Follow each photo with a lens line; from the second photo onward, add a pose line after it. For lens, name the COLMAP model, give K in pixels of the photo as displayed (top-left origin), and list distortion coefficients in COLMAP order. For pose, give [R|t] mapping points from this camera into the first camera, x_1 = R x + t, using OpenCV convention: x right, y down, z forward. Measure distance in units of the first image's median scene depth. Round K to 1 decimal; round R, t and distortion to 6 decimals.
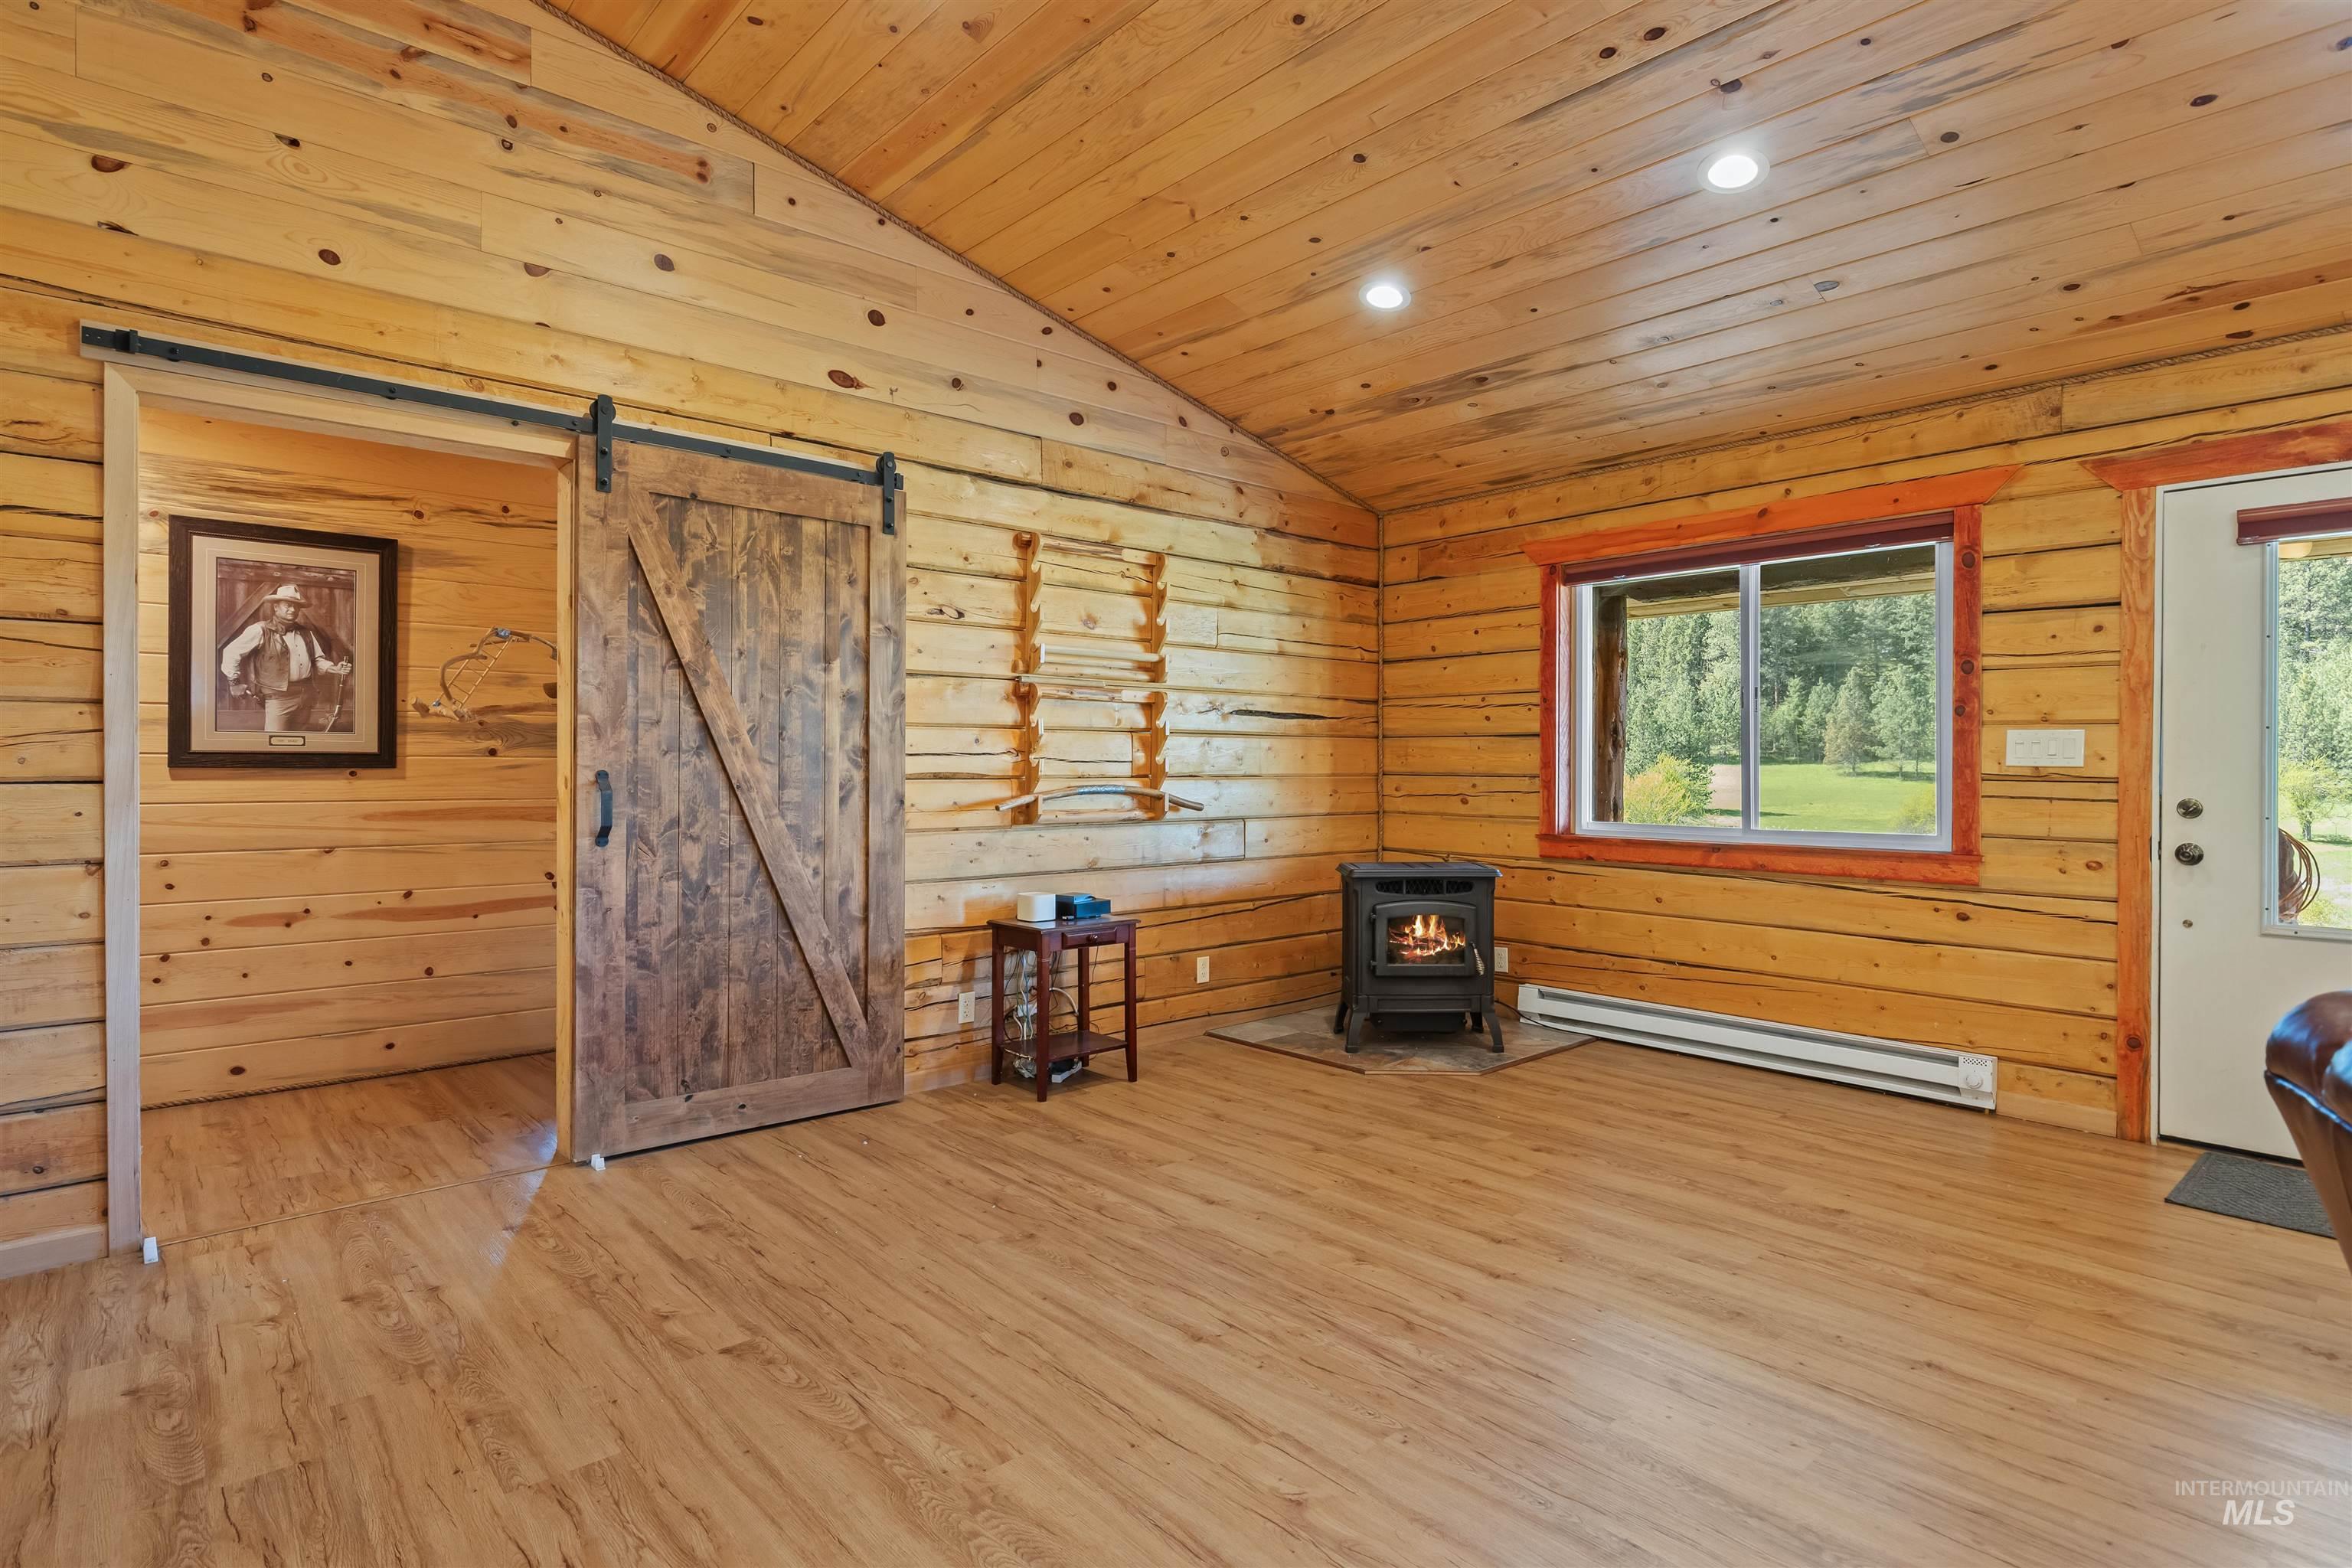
lens RADIAL K [[1193.0, 0, 1185.8], [0, 1193.0, 769.4], [0, 0, 1]] dist [-0.000978, 0.000578]
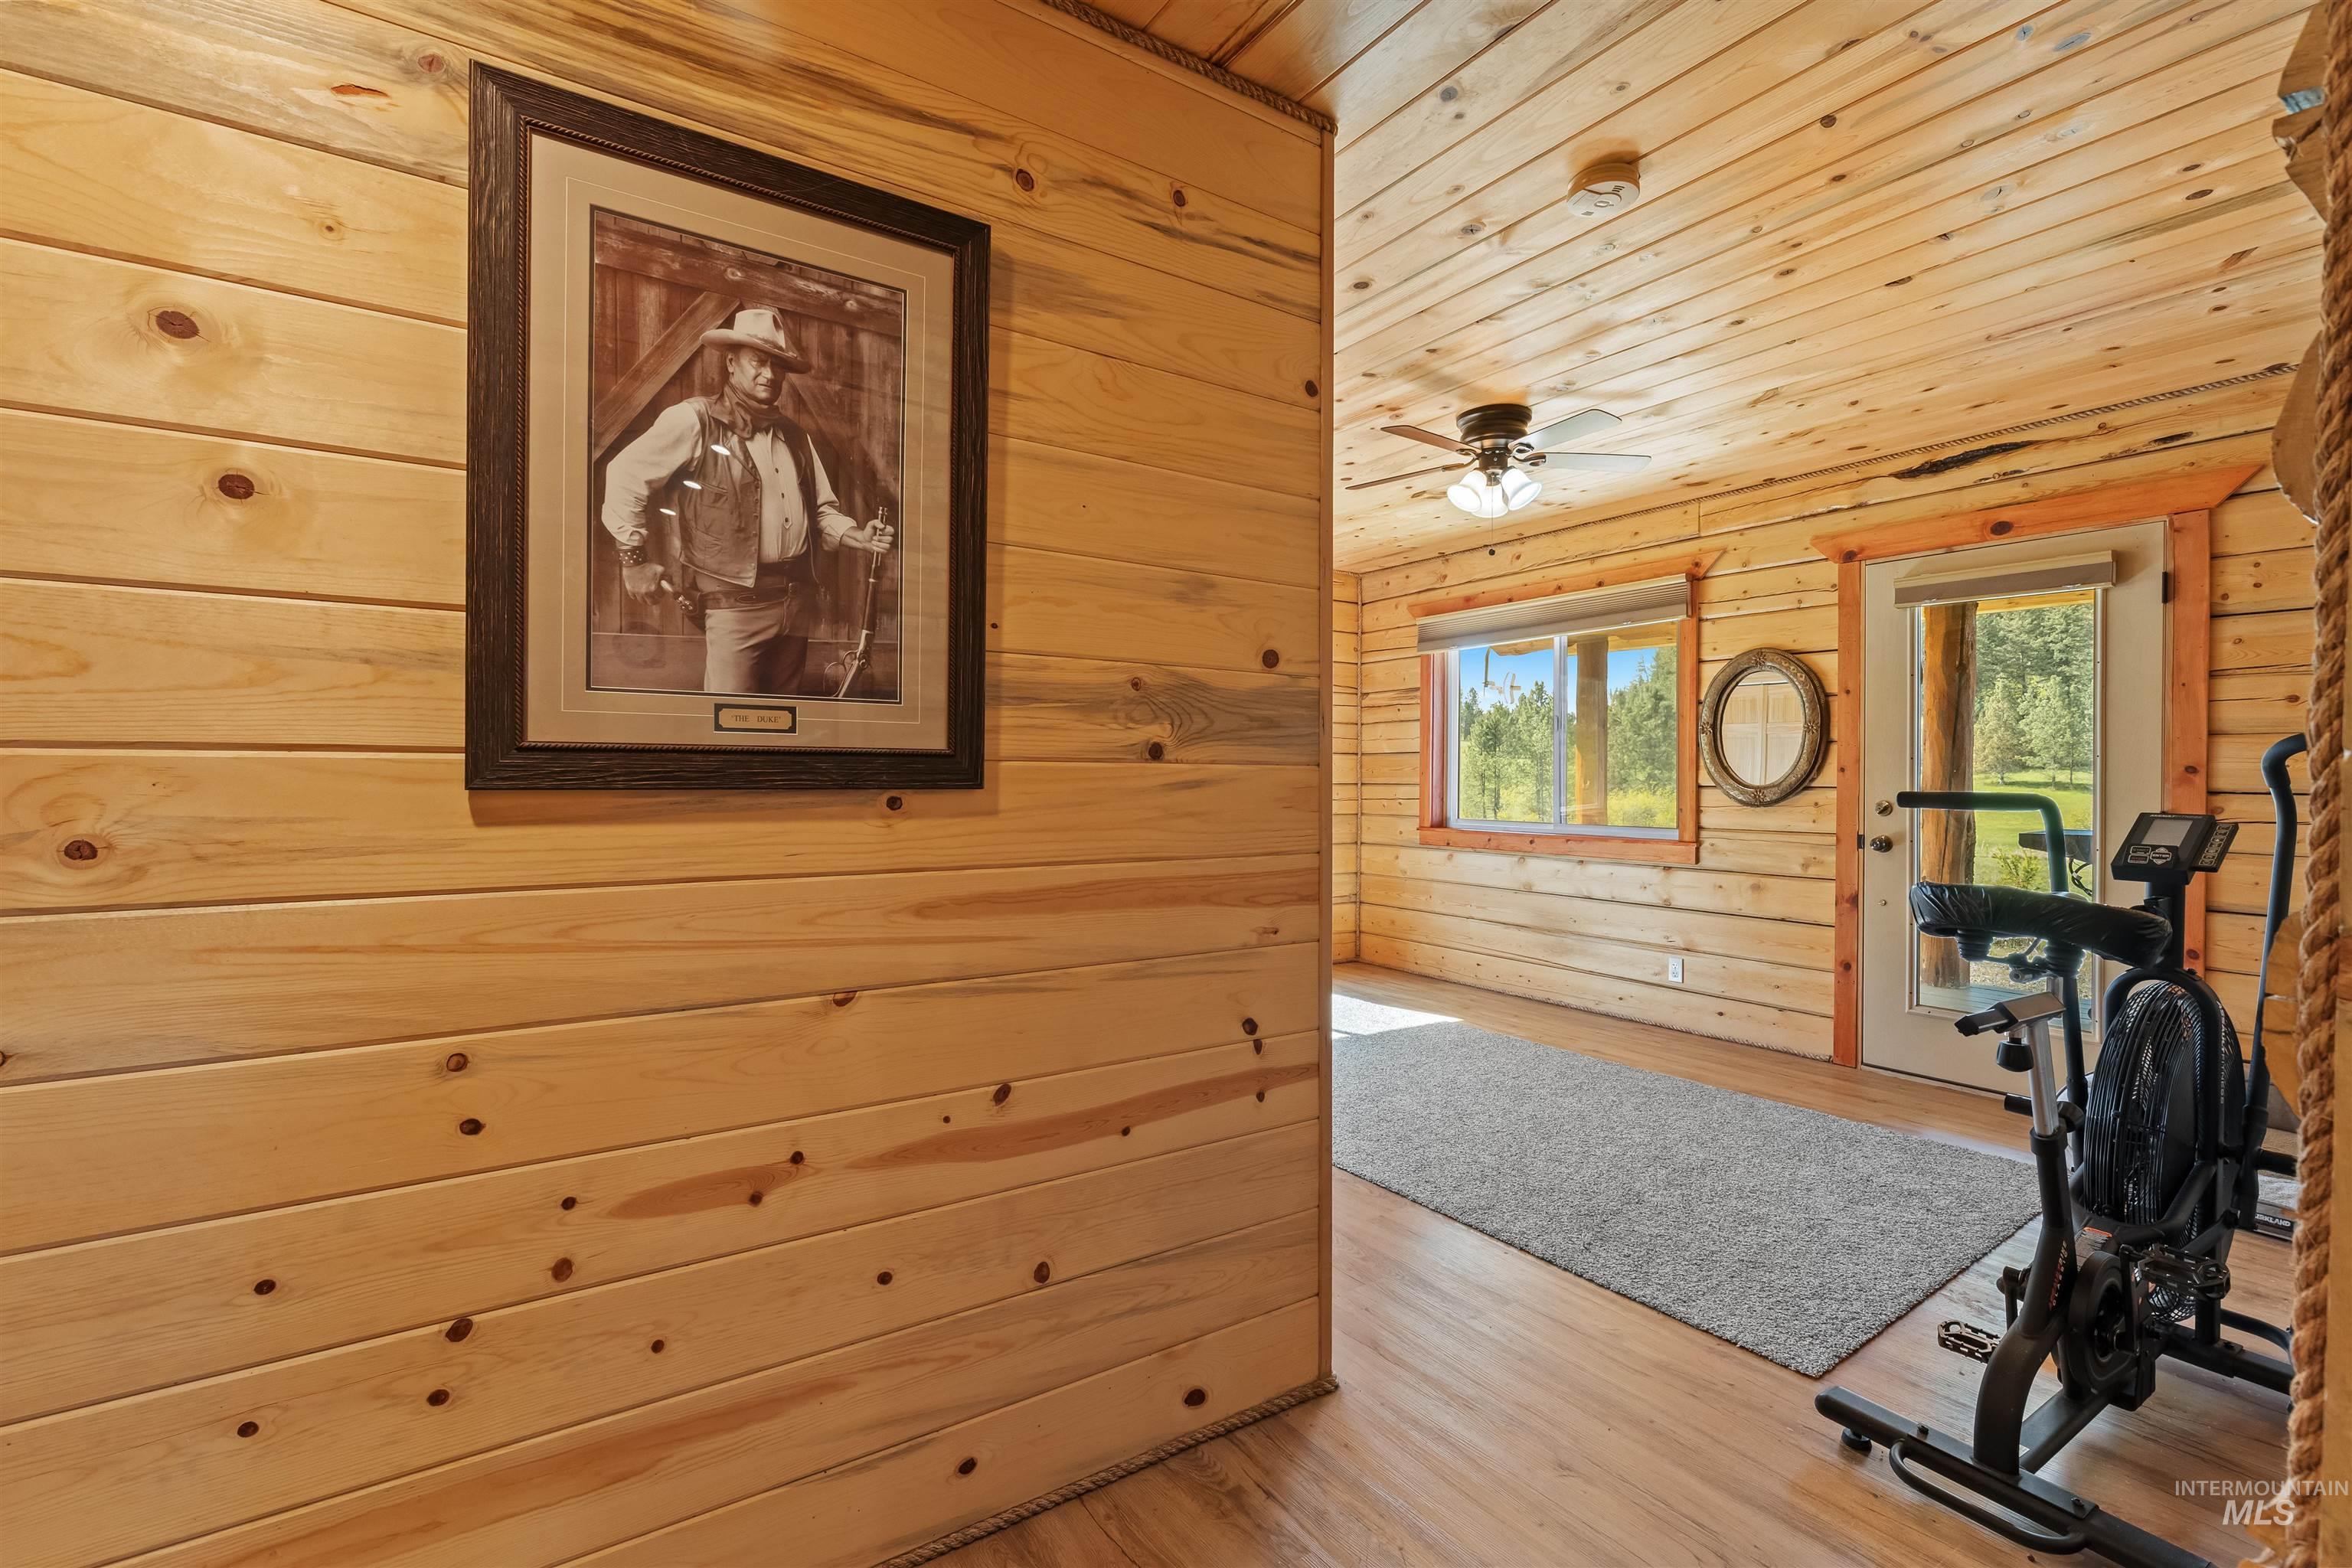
lens RADIAL K [[1060.6, 0, 1199.8], [0, 1060.6, 780.7], [0, 0, 1]] dist [-0.002696, 0.000198]
pose [[0.989316, 0.003630, -0.145741, -0.567025], [-0.002972, 0.999984, 0.004731, -0.006284], [0.145756, -0.004248, 0.989311, 0.689632]]
